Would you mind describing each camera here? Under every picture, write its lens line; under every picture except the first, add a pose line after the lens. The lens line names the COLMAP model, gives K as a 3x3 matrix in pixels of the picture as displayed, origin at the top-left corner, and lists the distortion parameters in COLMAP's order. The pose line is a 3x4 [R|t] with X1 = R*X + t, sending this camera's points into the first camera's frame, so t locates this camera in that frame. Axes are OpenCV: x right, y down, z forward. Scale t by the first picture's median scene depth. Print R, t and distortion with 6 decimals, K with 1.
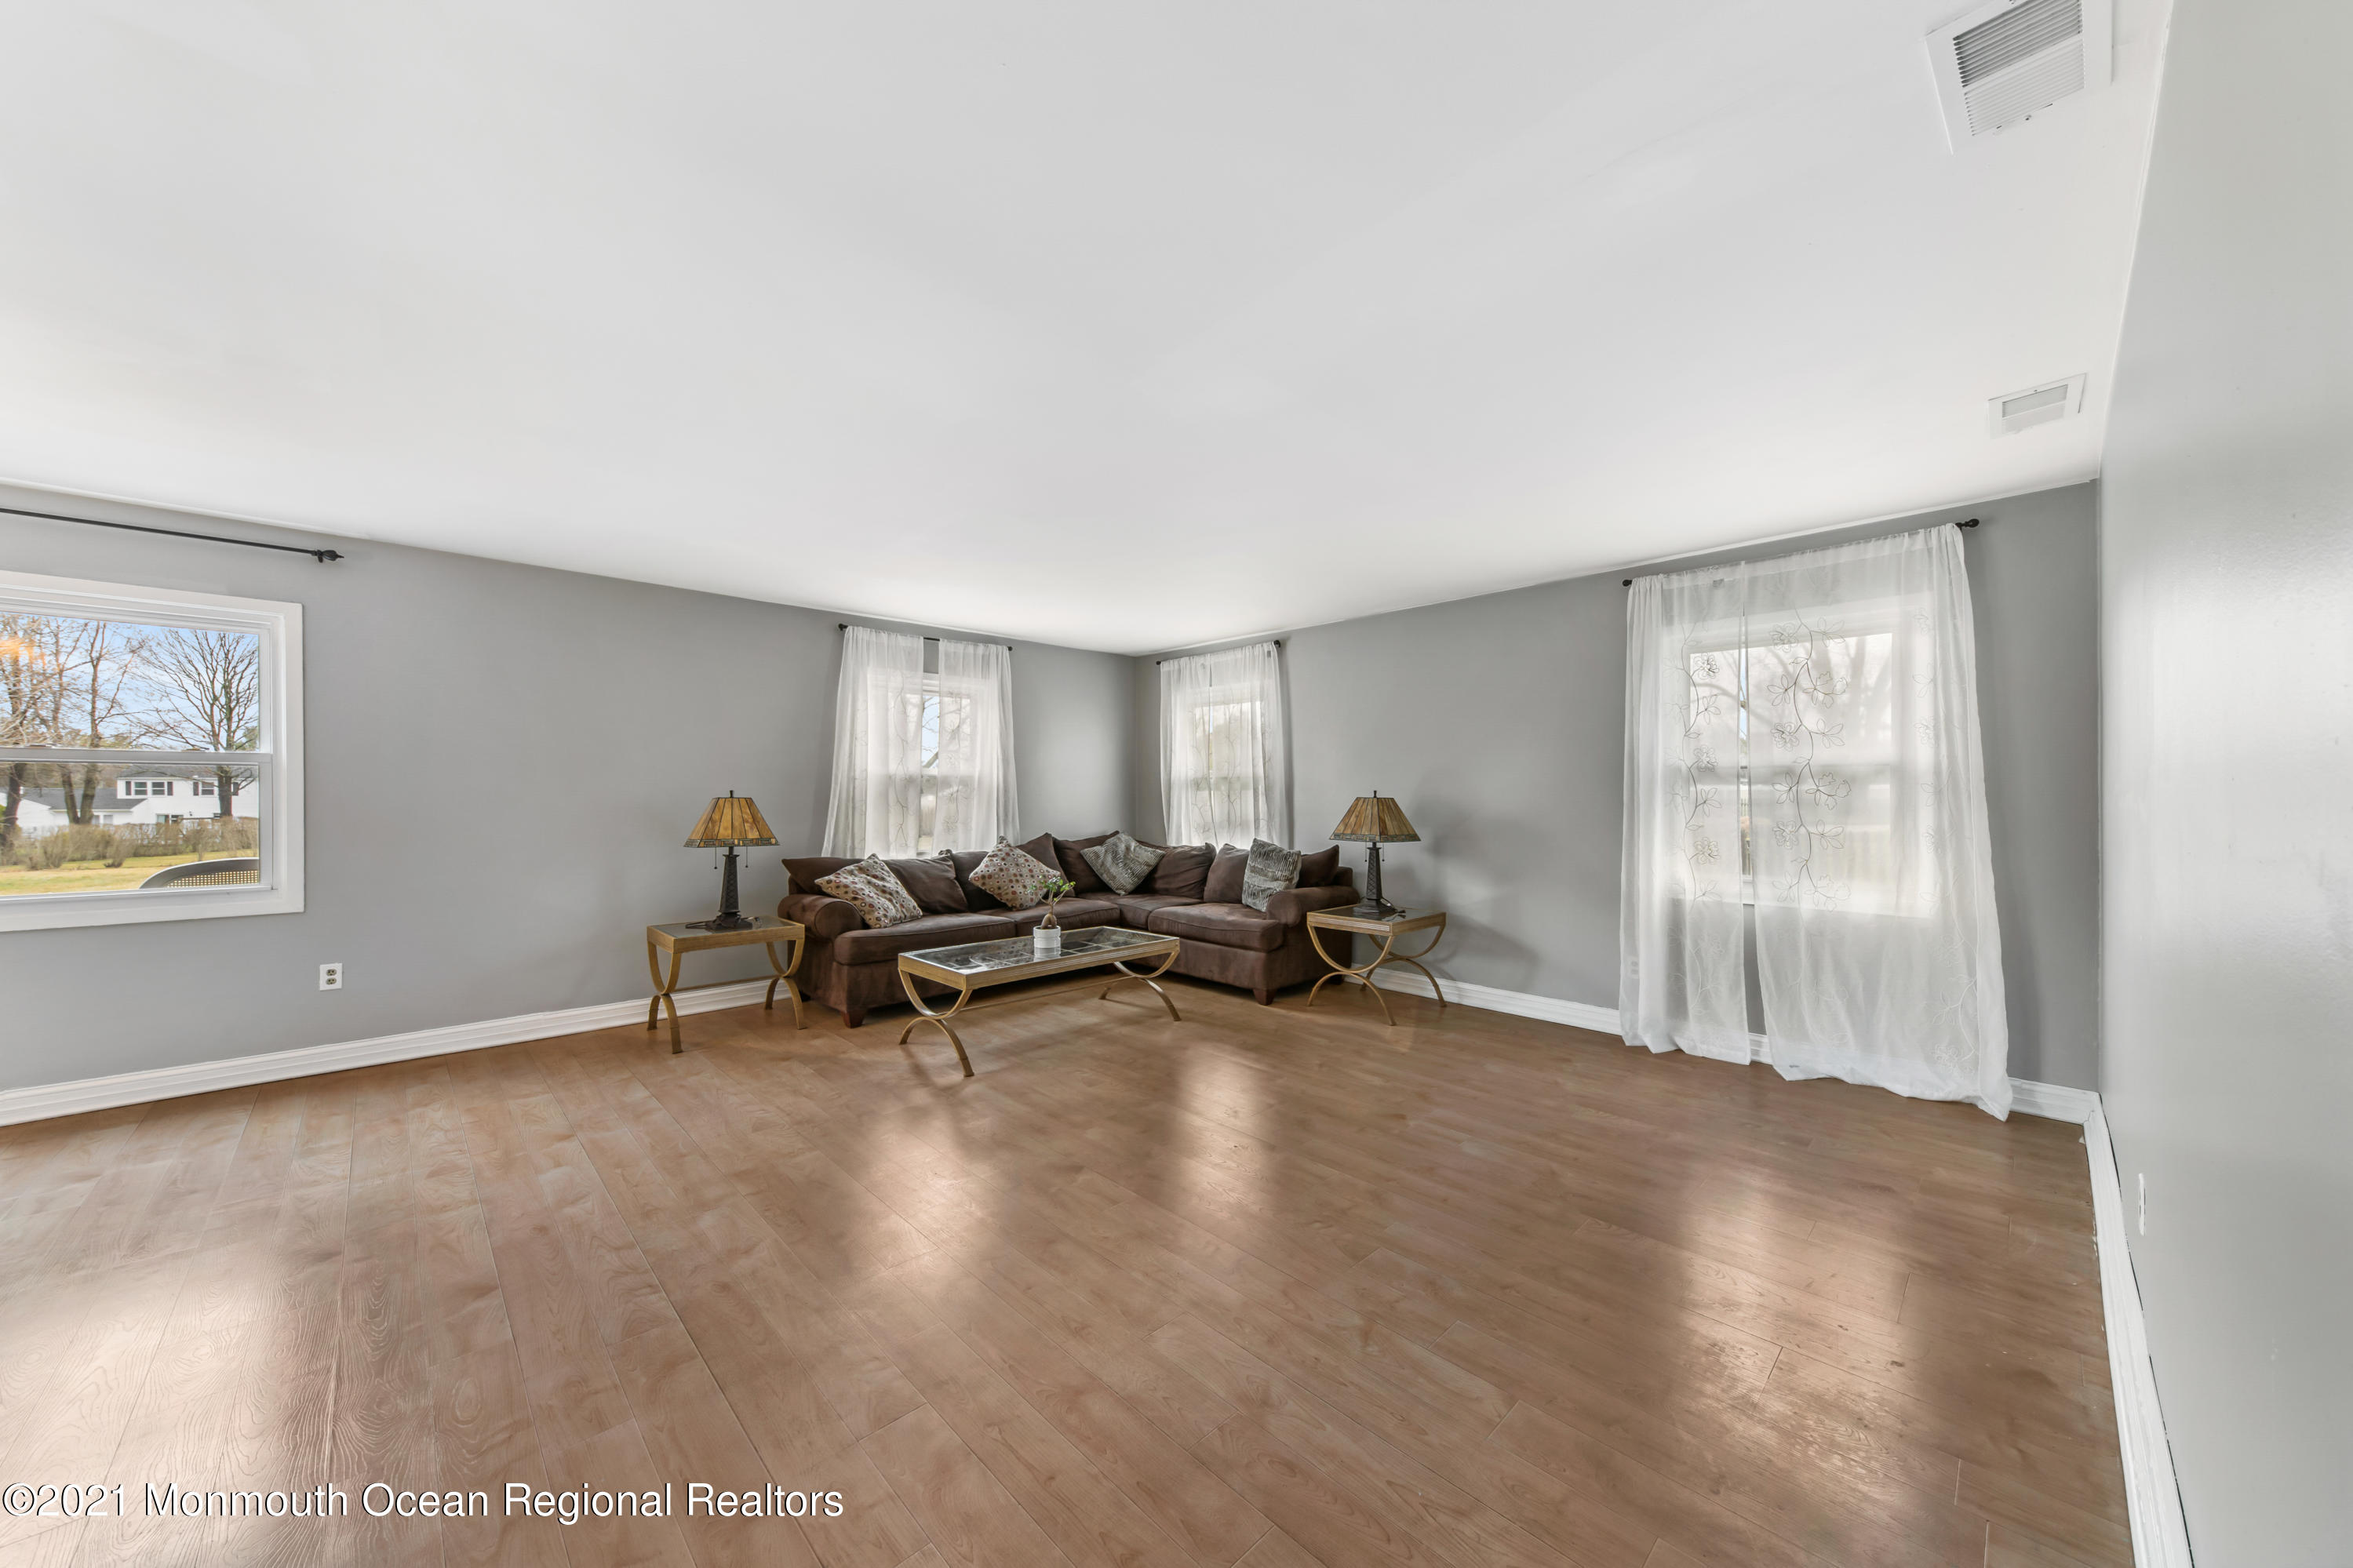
lens RADIAL K [[826.4, 0, 1159.3], [0, 826.4, 801.8], [0, 0, 1]] dist [0.002098, -0.000946]
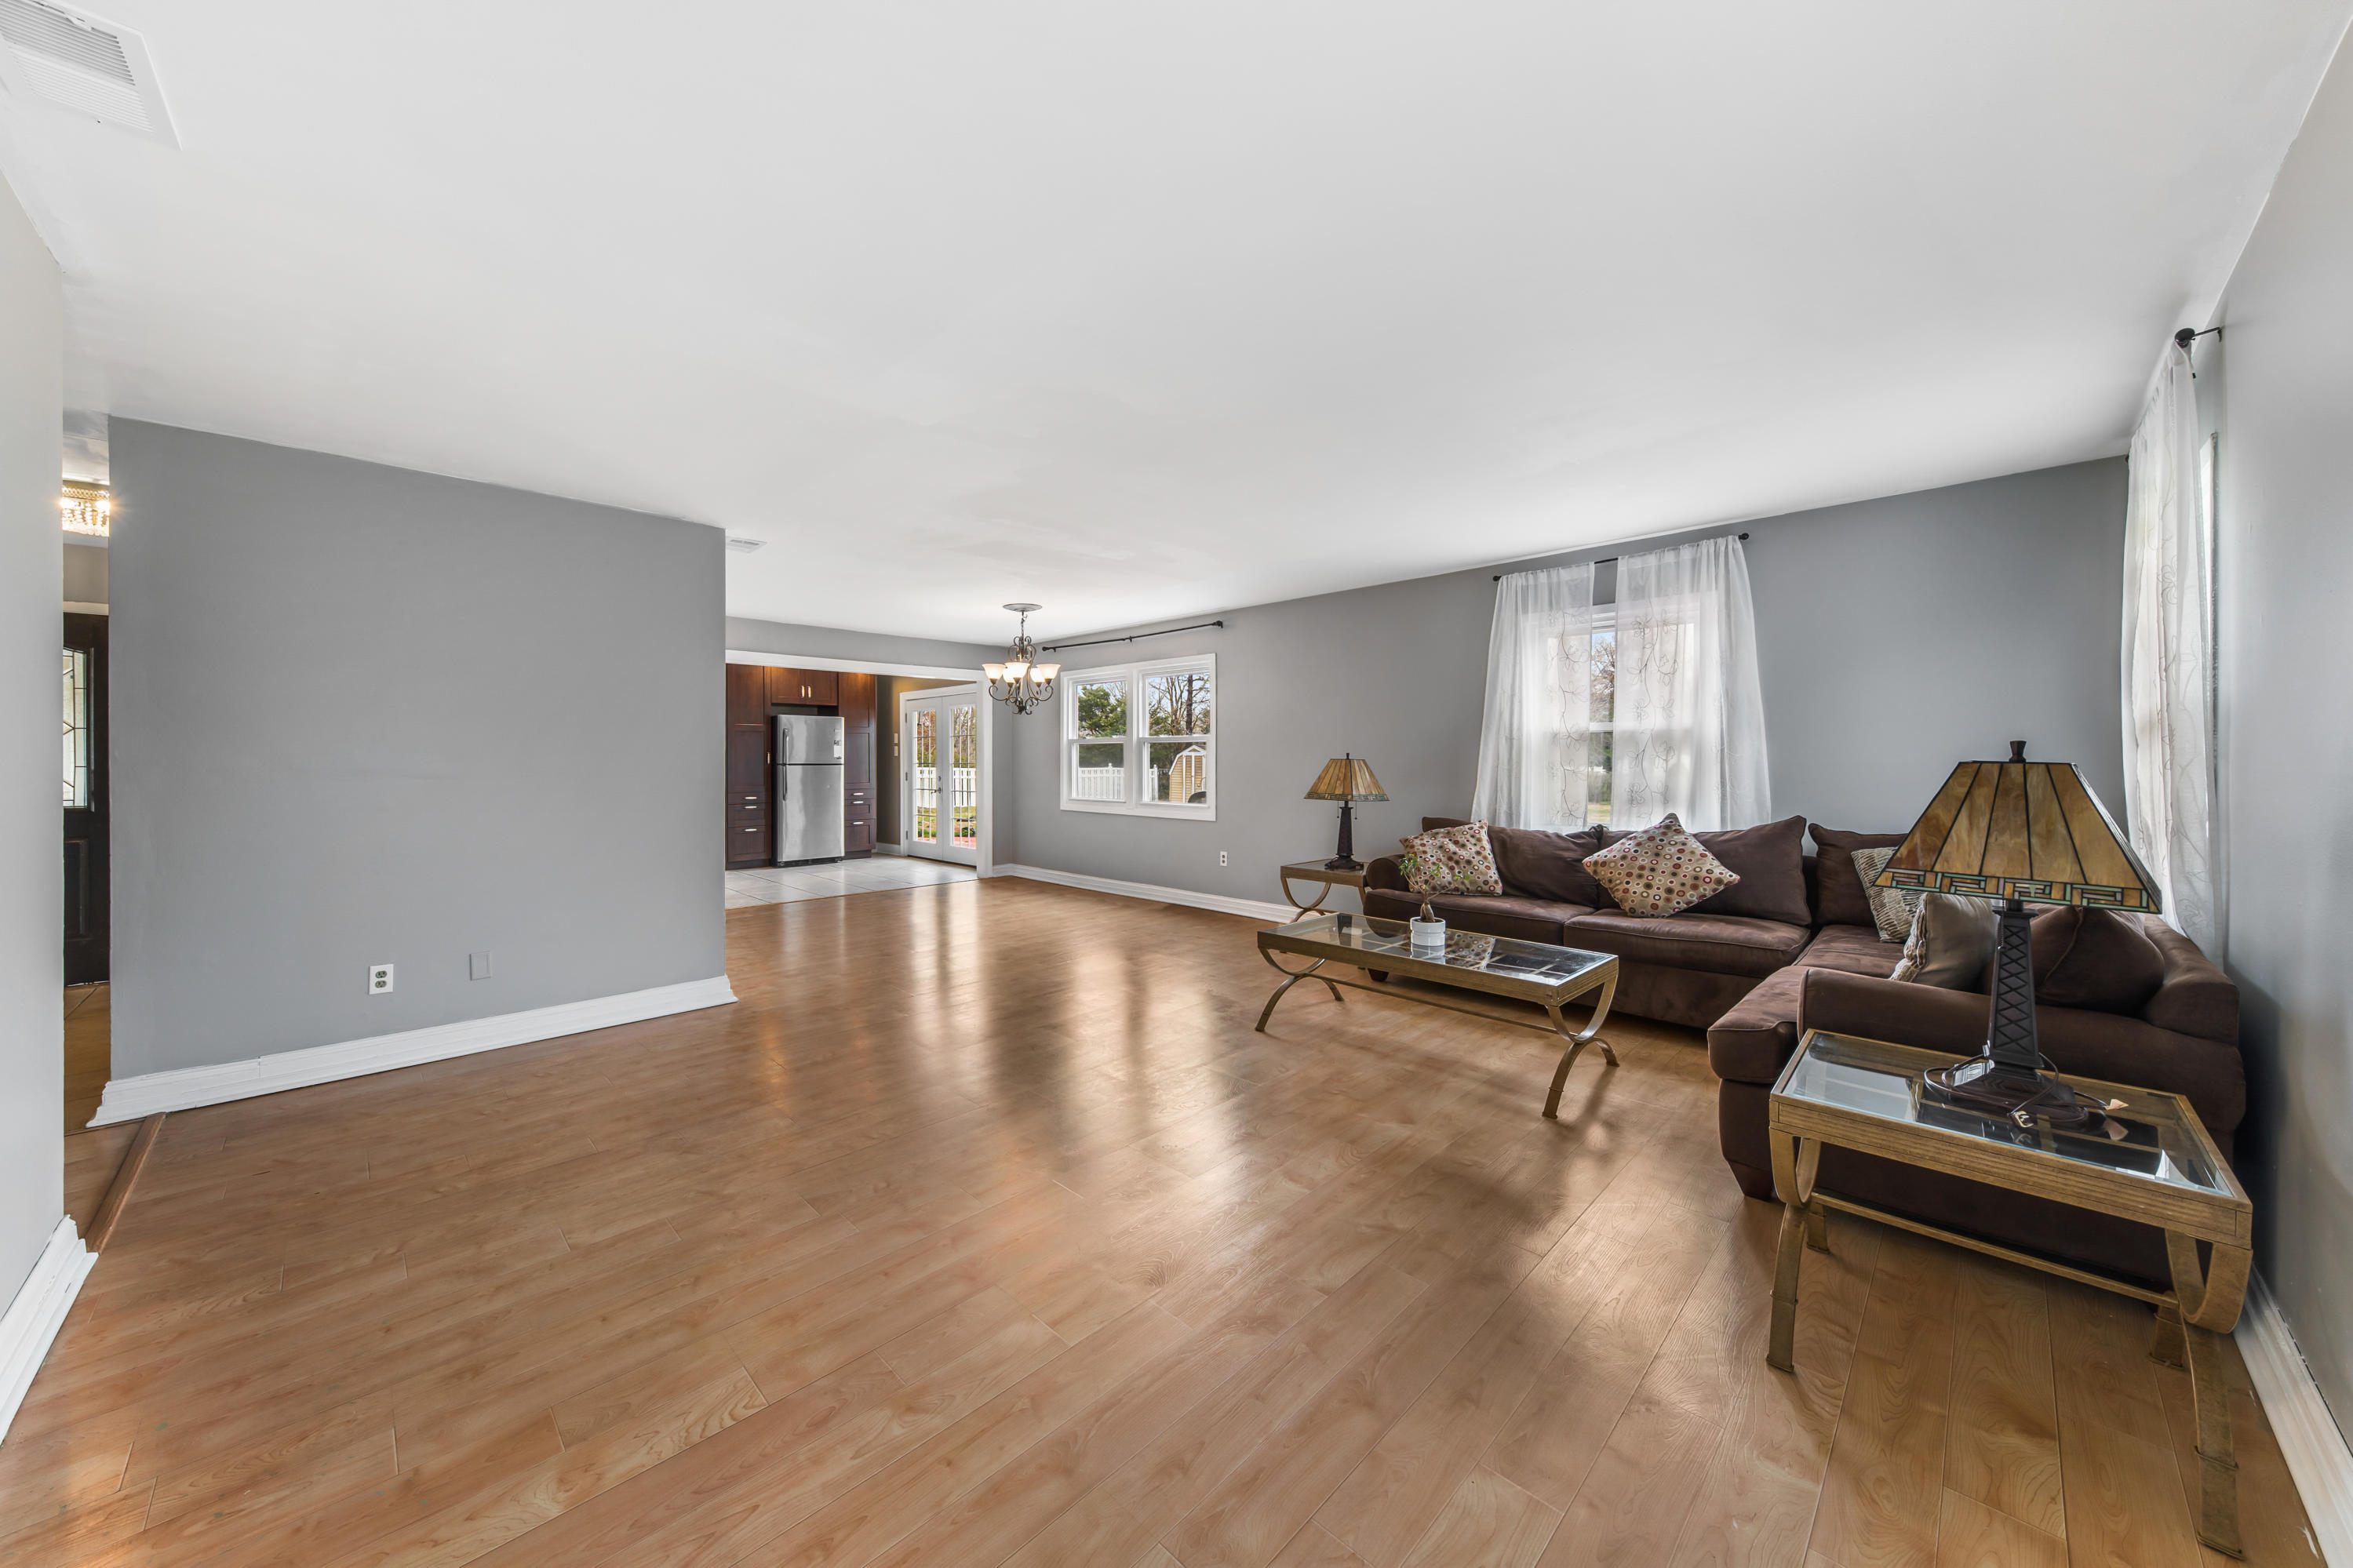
lens RADIAL K [[826.4, 0, 1187.3], [0, 826.4, 762.6], [0, 0, 1]] dist [0.002098, -0.000946]
pose [[0.036501, 0.005629, -0.999318, 0.609885], [-0.003293, 0.999979, 0.005513, -0.005365], [0.999328, 0.003090, 0.036519, 0.672533]]
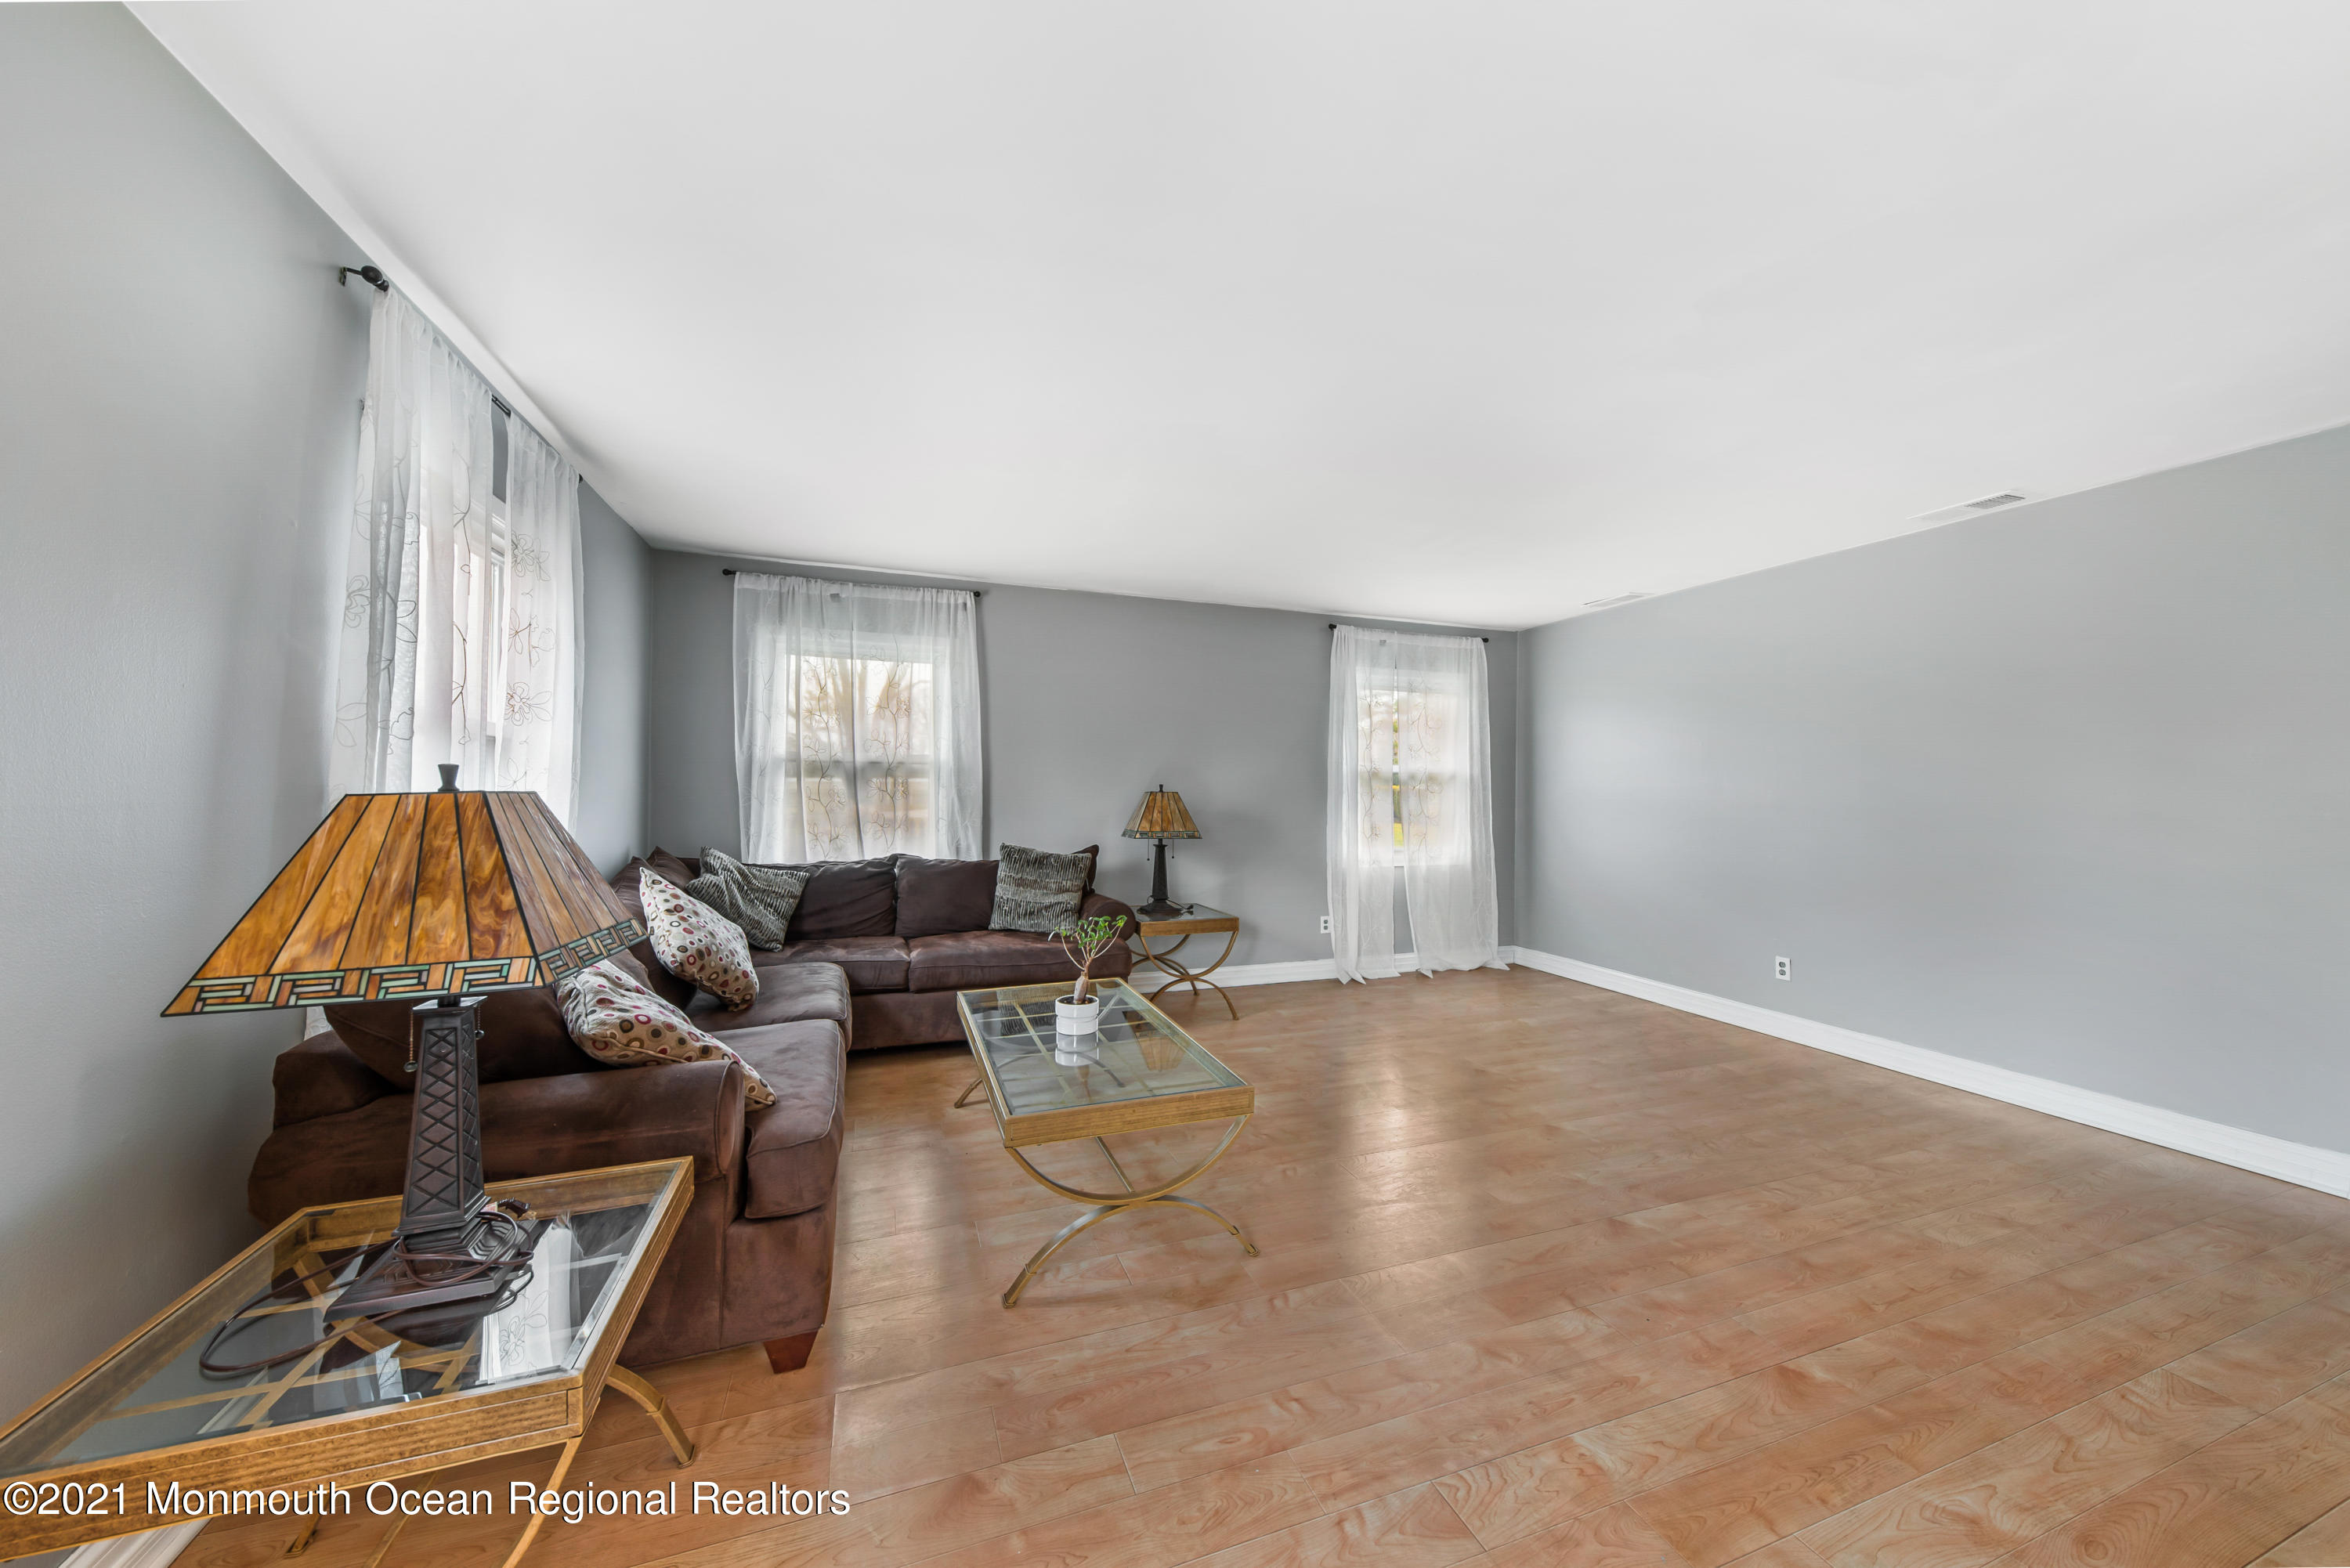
lens RADIAL K [[825.4, 0, 1188.4], [0, 825.4, 786.1], [0, 0, 1]] dist [0.002098, -0.000946]
pose [[0.386736, 0.010791, 0.922127, -0.622745], [-0.000599, 0.999934, -0.011450, -0.000773], [-0.922190, 0.003876, 0.386717, 0.624282]]
